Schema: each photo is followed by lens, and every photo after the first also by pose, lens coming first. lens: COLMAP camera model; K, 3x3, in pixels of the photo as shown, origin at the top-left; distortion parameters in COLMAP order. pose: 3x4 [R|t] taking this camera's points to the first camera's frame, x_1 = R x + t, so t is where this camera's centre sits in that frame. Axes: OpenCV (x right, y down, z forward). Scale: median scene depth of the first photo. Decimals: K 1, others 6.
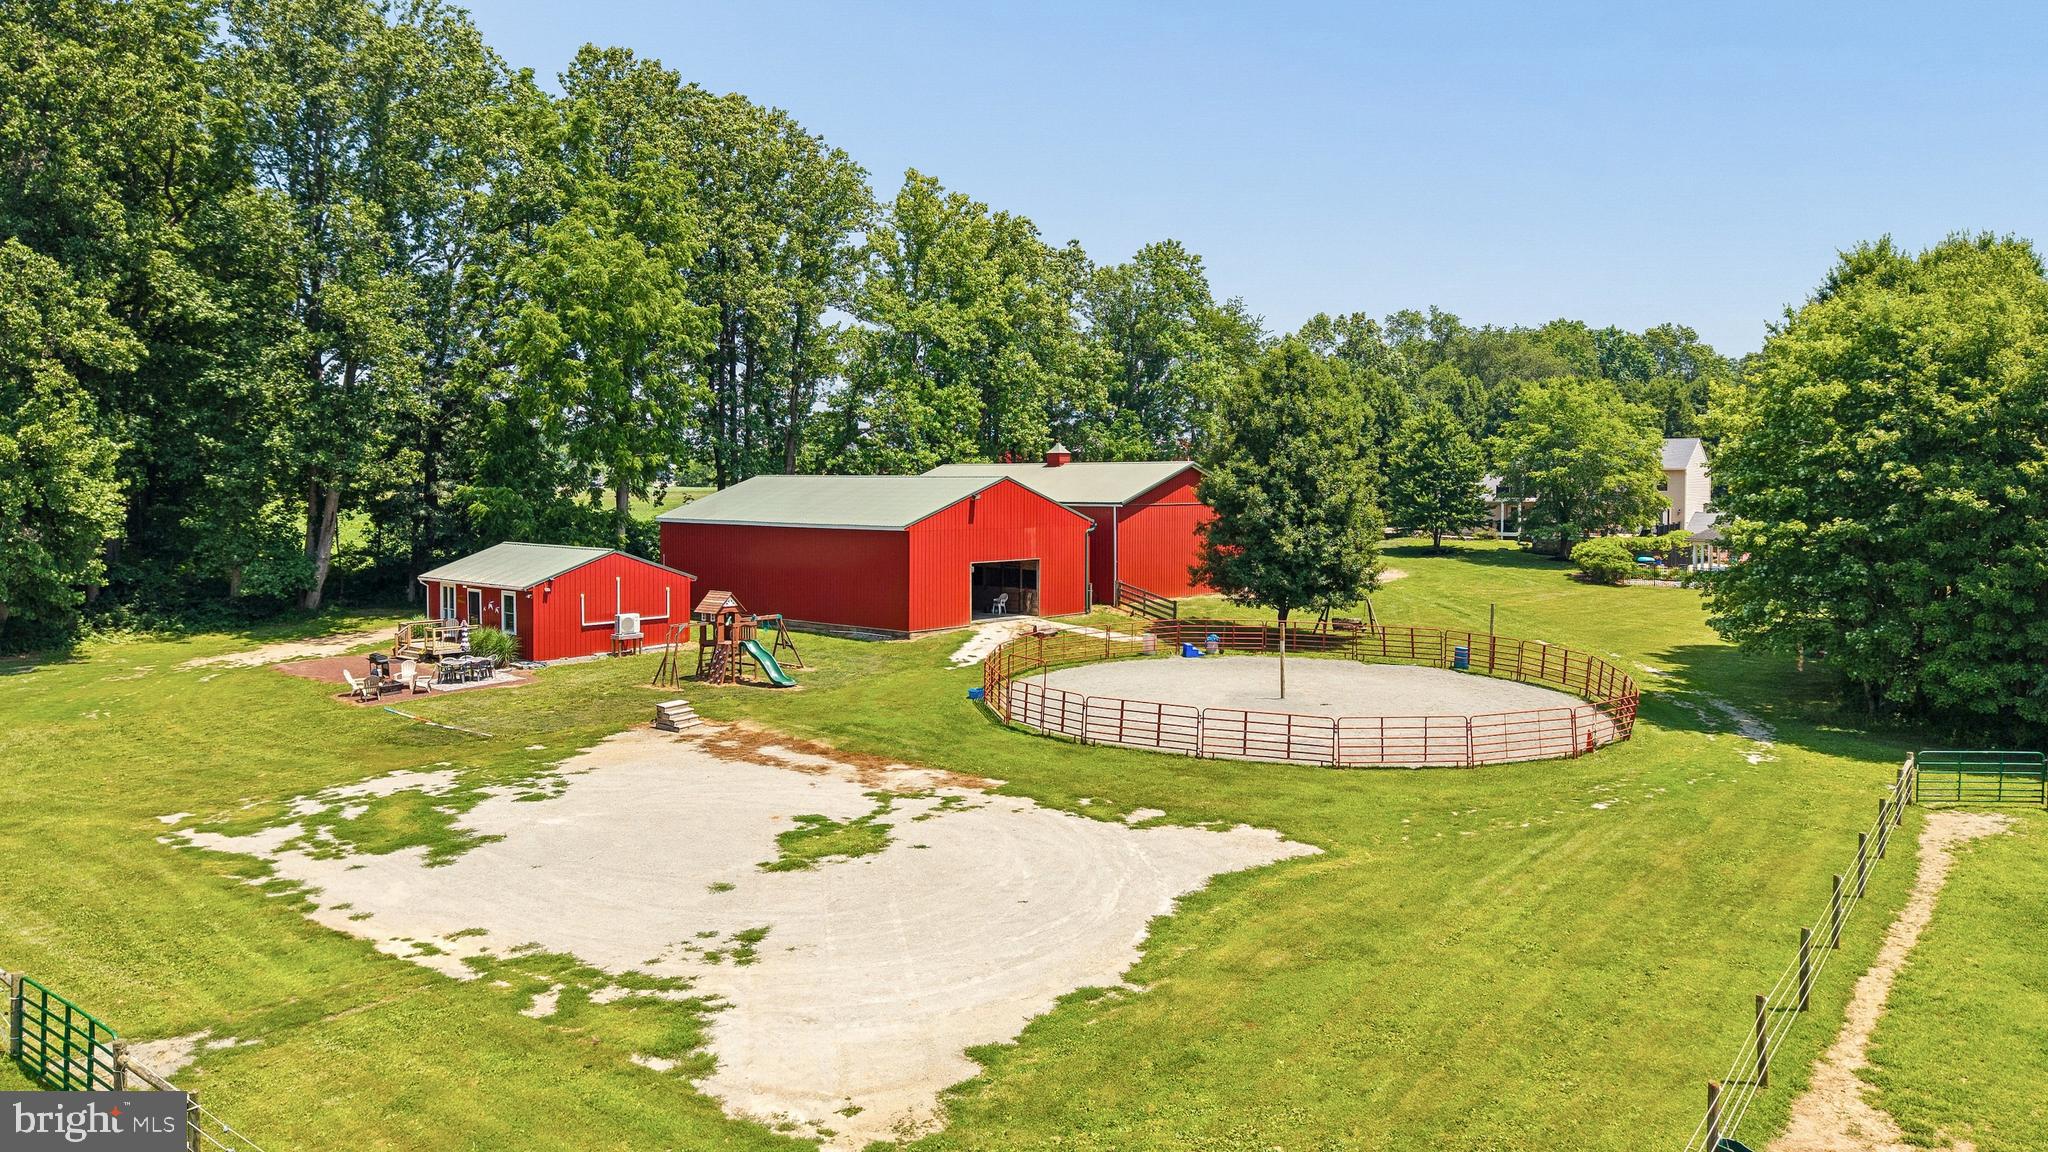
lens RADIAL K [[1345.8, 0, 1024.0], [0, 1345.8, 576.0], [0, 0, 1]] dist [0.066706, -0.095616]
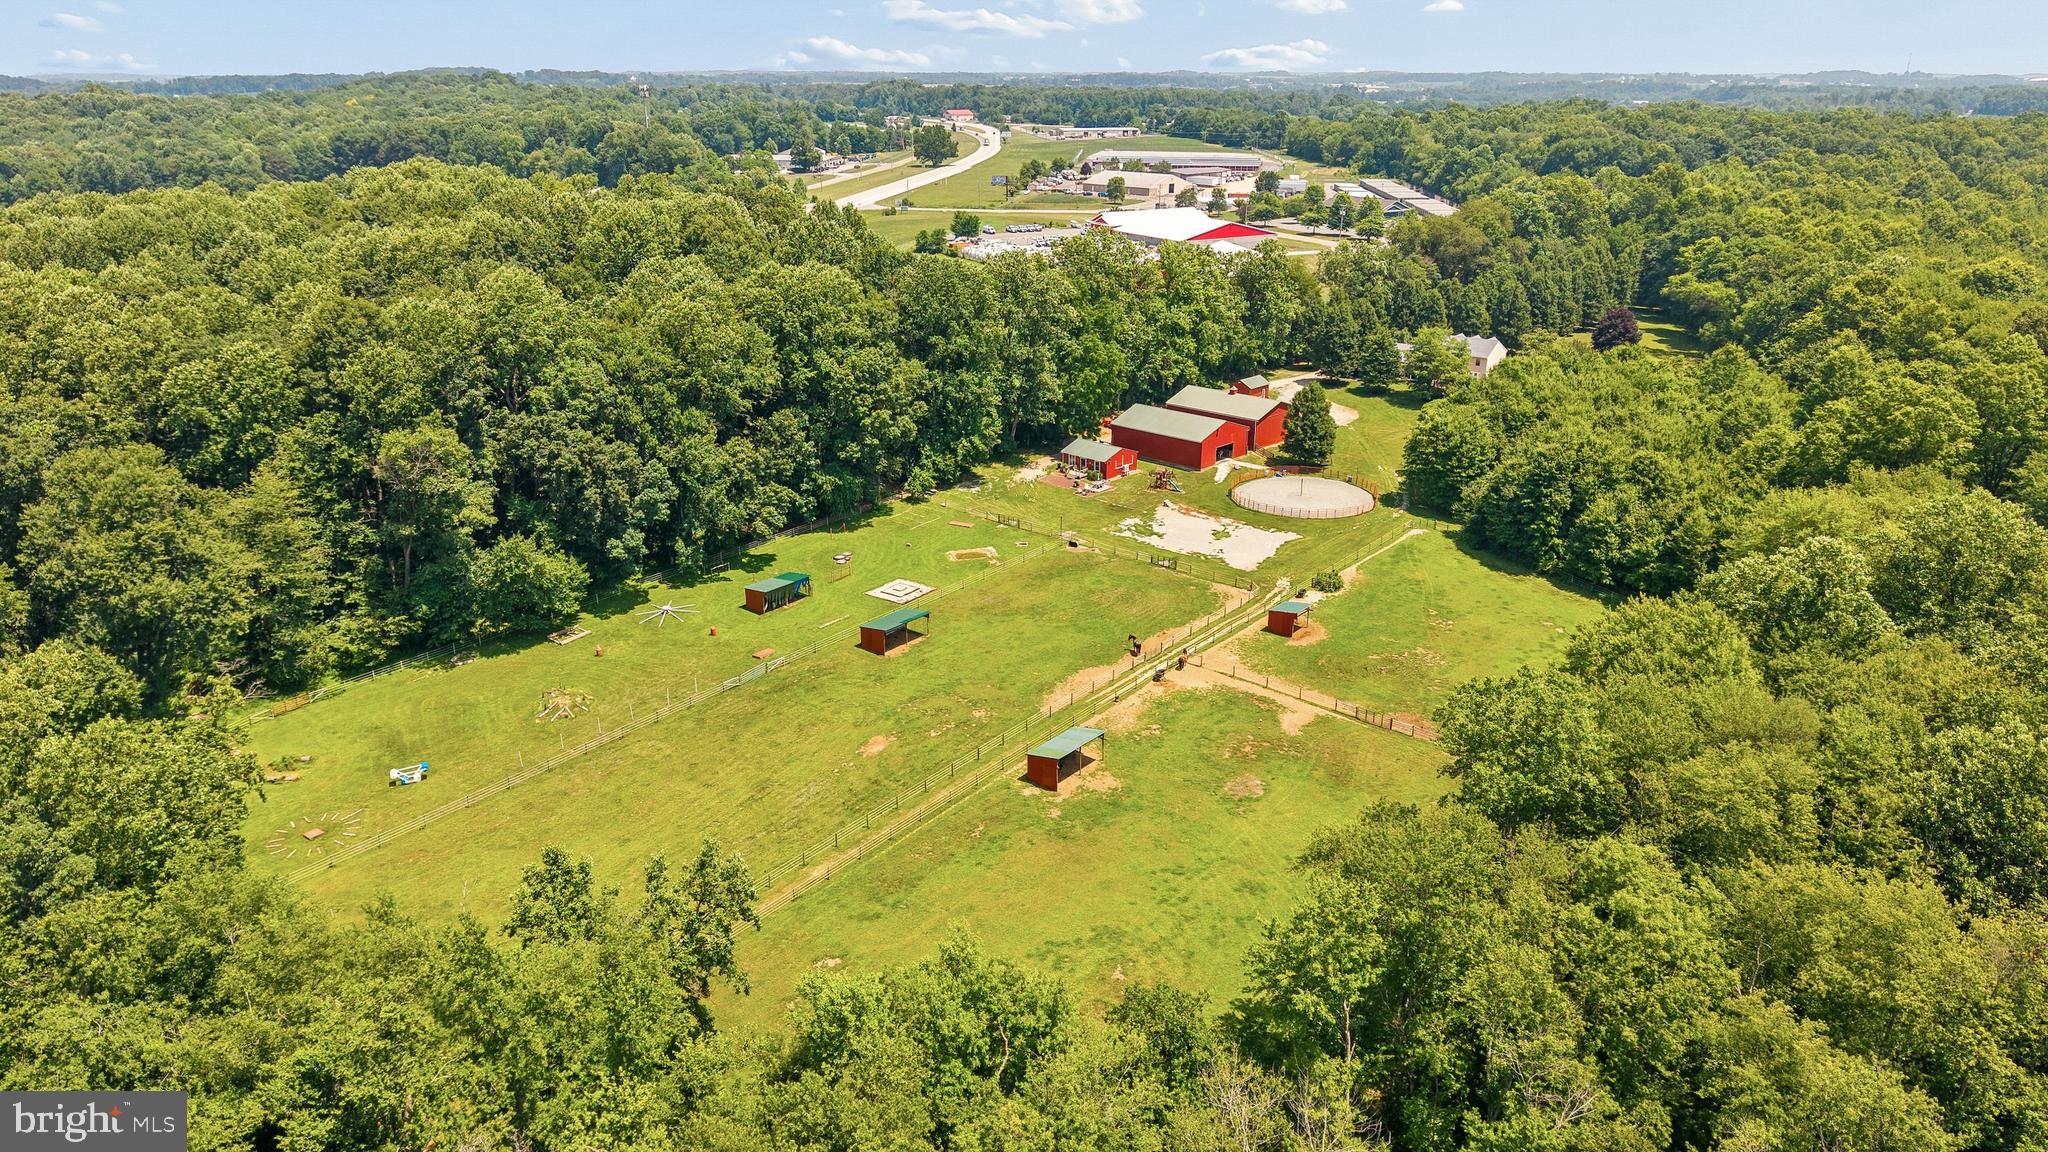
lens RADIAL K [[1345.8, 0, 1024.0], [0, 1345.8, 576.0], [0, 0, 1]] dist [0.066706, -0.095616]
pose [[0.999307, 0.008876, -0.036147, -0.423820], [0.001500, 0.960752, 0.277403, -0.683658], [0.037191, -0.277265, 0.960073, -2.562271]]
